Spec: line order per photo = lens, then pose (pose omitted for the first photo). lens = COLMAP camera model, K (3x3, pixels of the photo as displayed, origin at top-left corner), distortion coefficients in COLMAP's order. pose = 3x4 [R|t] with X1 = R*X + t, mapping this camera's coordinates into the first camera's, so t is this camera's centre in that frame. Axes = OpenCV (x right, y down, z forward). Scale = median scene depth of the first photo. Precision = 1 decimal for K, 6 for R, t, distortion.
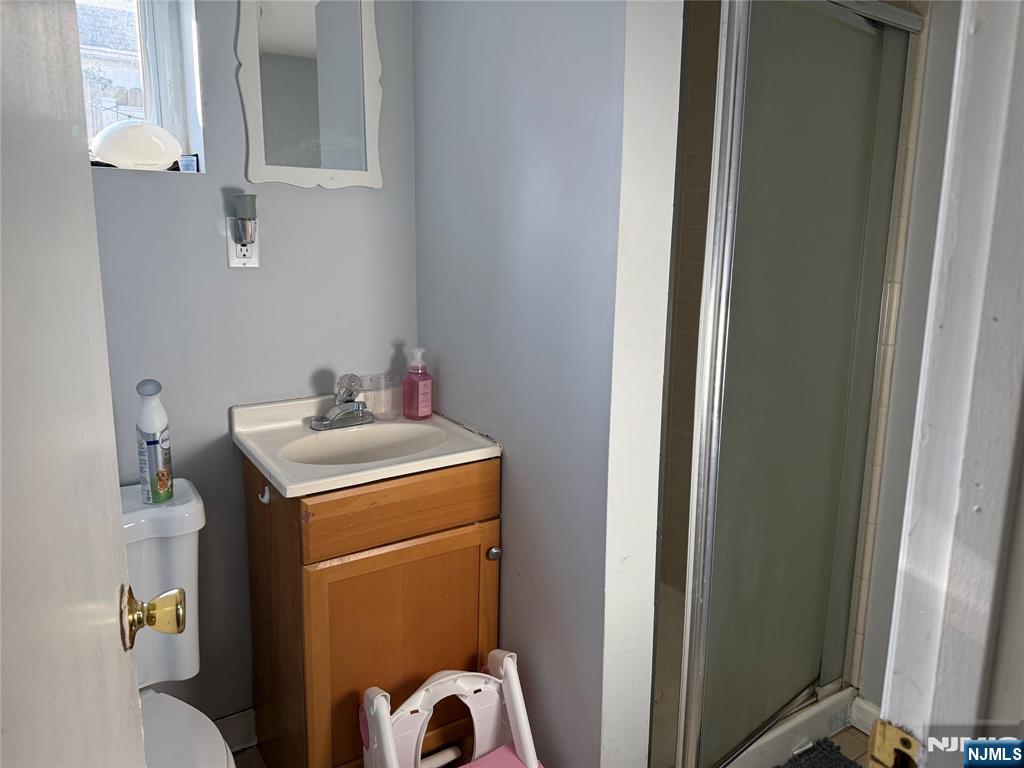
lens RADIAL K [[721.3, 0, 510.7], [0, 721.3, 384.0], [0, 0, 1]] dist [0.006410, 0.001152]
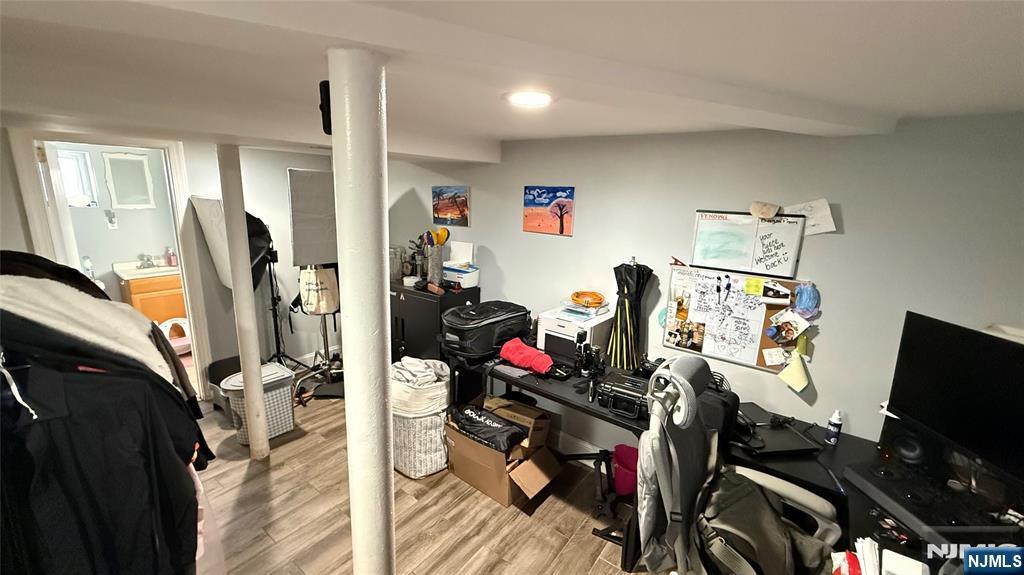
lens RADIAL K [[418.2, 0, 514.3], [0, 418.2, 285.1], [0, 0, 1]] dist [0.000834, 0.000035]
pose [[0.946770, -0.041640, 0.319208, 0.995952], [0.027214, 0.998402, 0.049522, 0.098260], [-0.320760, -0.038199, 0.946390, -1.951843]]
